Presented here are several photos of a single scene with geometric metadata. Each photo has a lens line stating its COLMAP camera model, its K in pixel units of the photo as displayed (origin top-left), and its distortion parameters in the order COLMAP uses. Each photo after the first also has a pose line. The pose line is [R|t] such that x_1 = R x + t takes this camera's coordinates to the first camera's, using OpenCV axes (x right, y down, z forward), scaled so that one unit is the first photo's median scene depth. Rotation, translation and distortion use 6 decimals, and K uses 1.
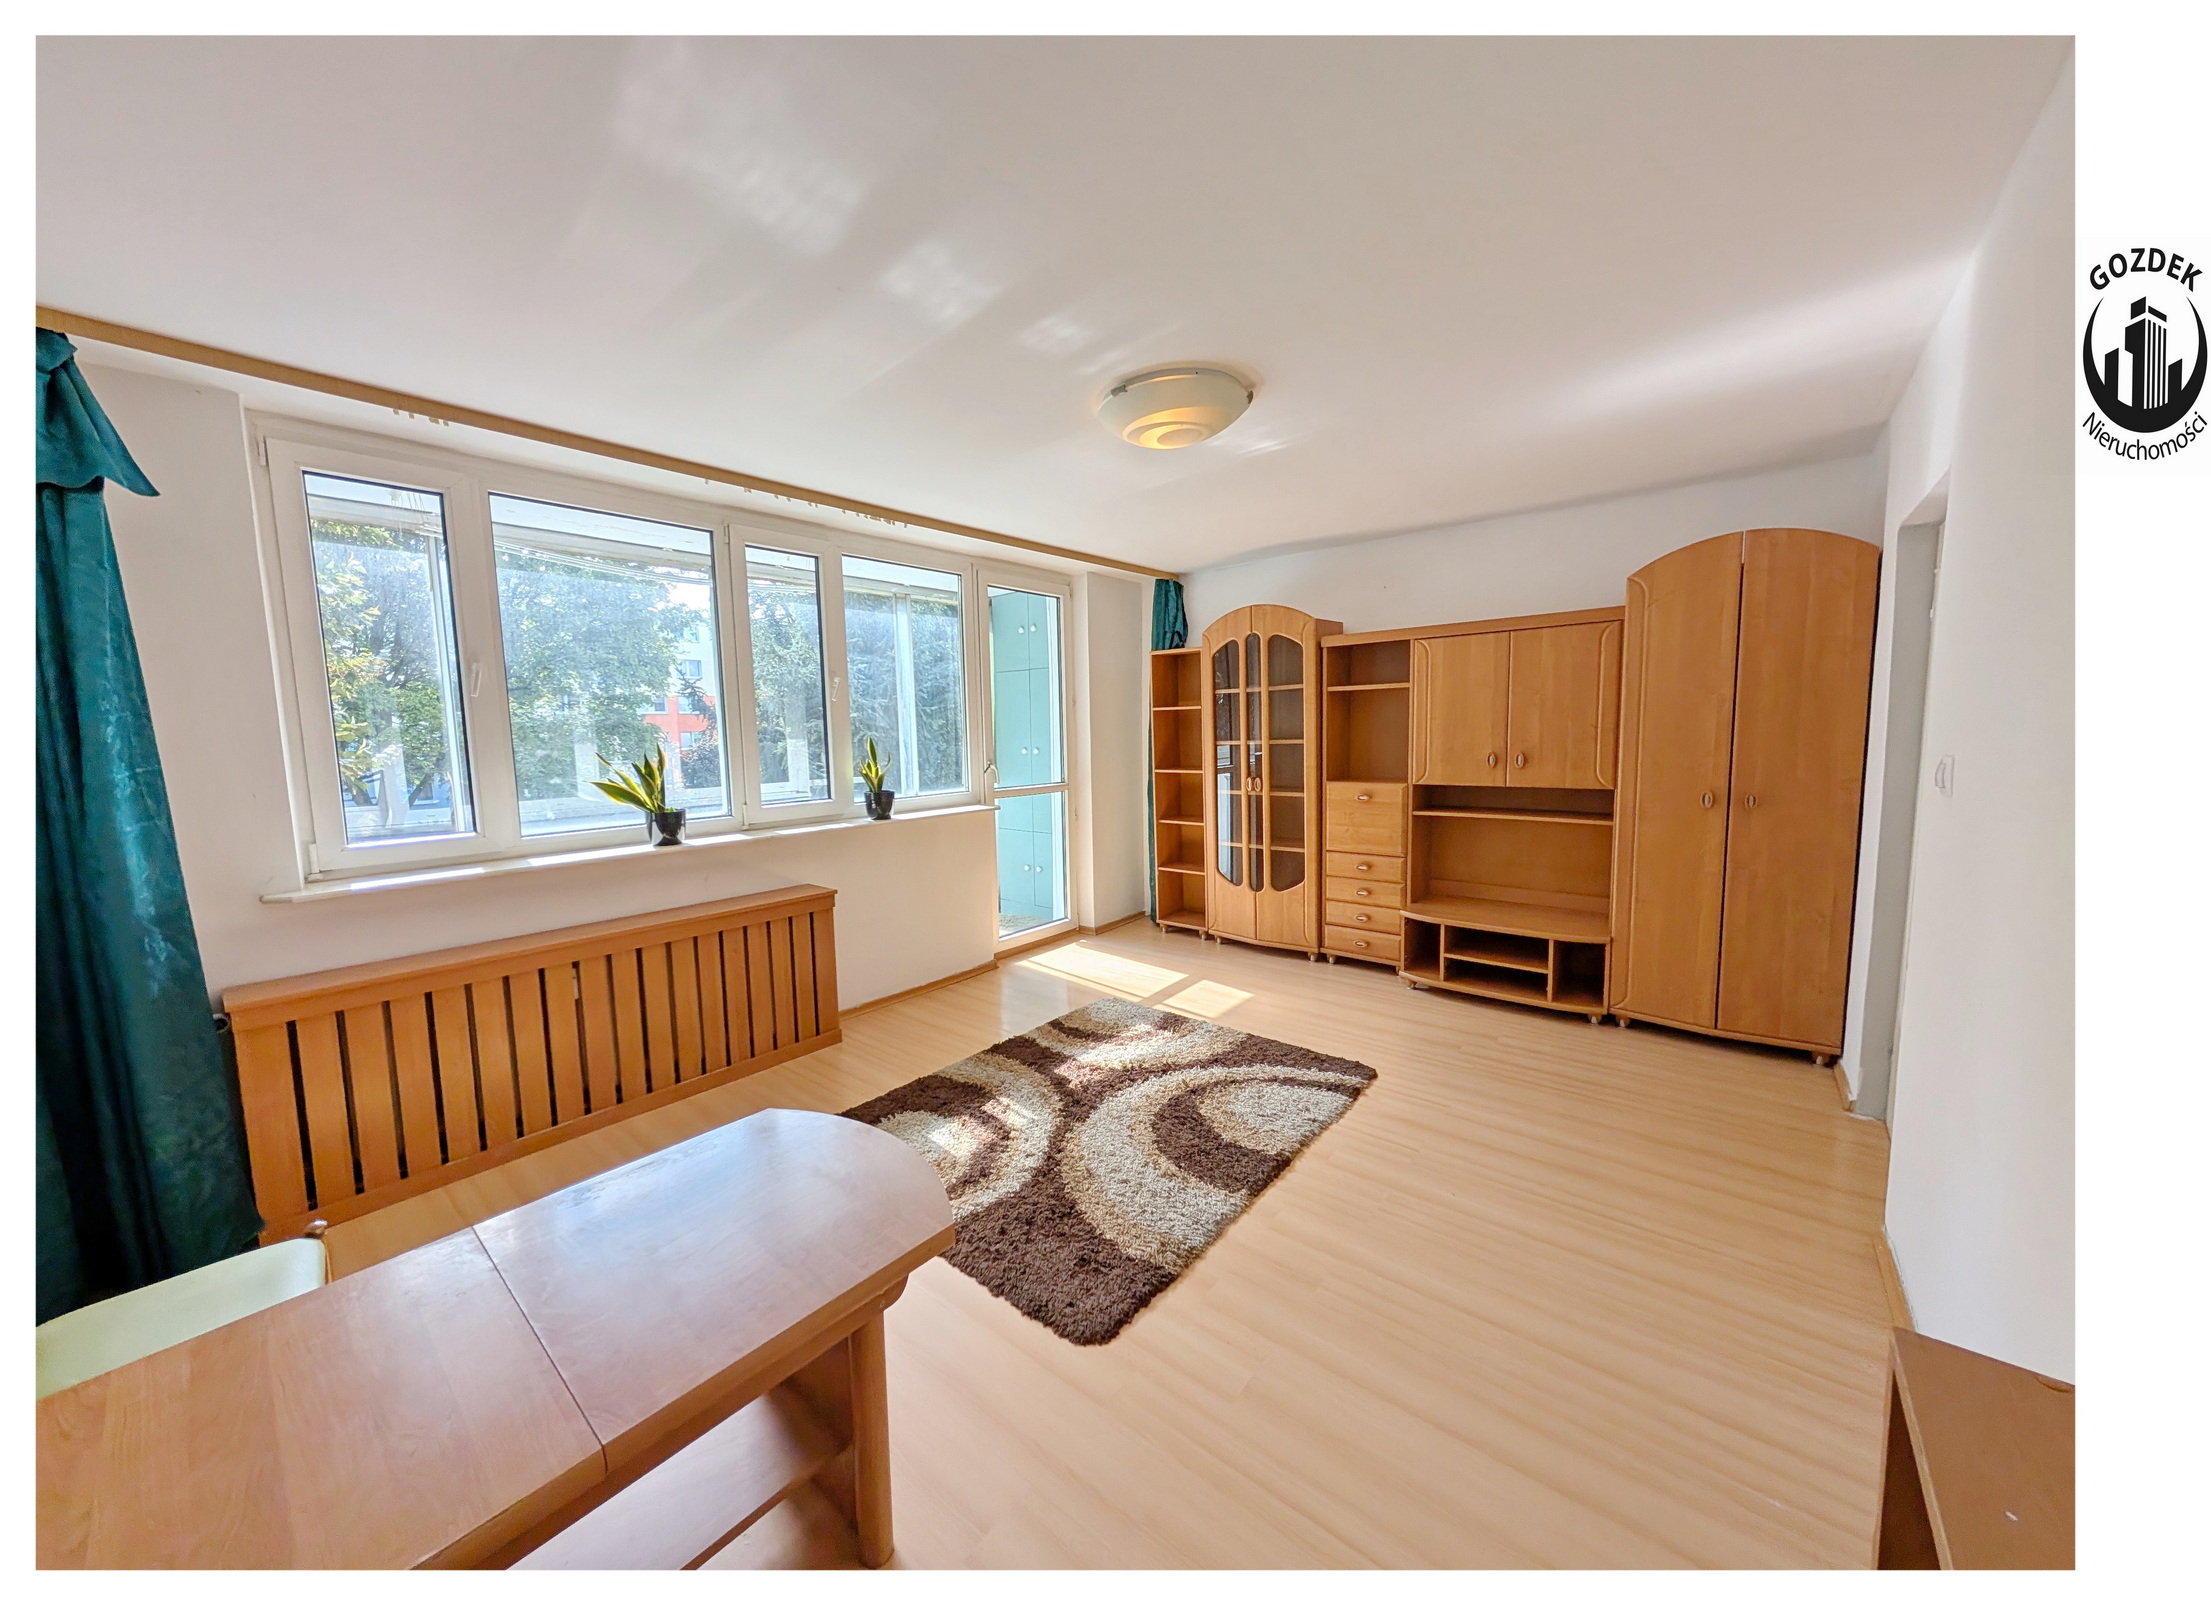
lens RADIAL K [[754.1, 0, 1091.8], [0, 754.1, 806.3], [0, 0, 1]] dist [0.000031, -0.000019]
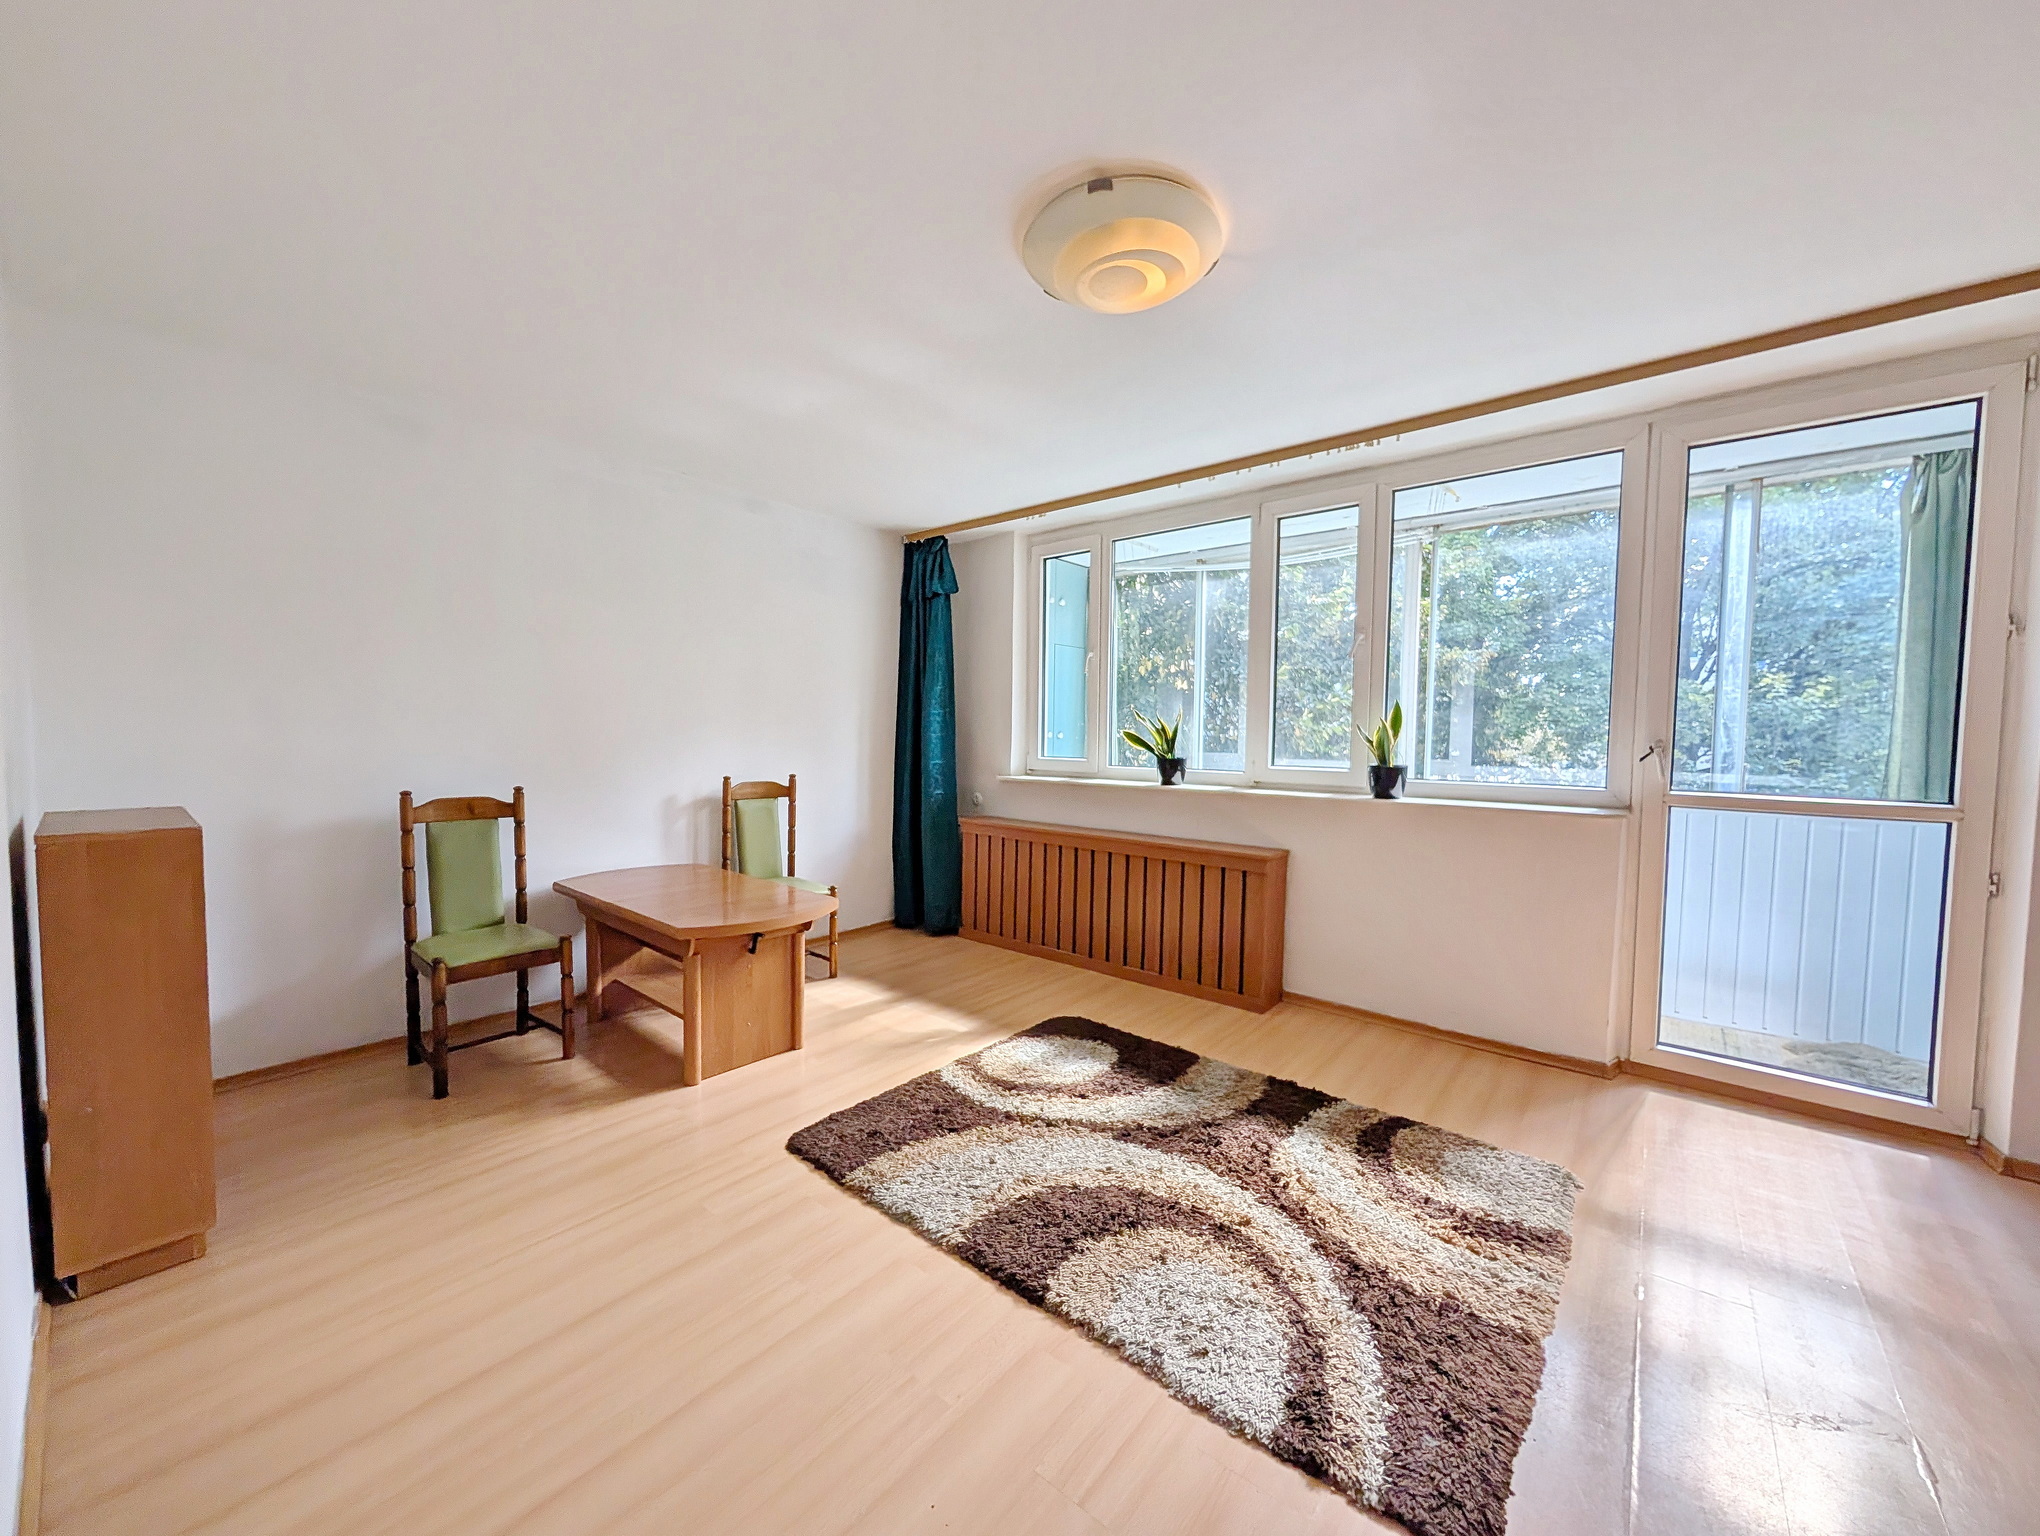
lens RADIAL K [[780.9, 0, 1007.3], [0, 780.9, 765.2], [0, 0, 1]] dist [-0.000636, -0.000116]
pose [[-0.000737, 0.063329, -0.997992, 0.749356], [-0.114050, 0.991476, 0.063000, -0.032531], [0.993475, 0.113867, 0.006492, 0.745790]]
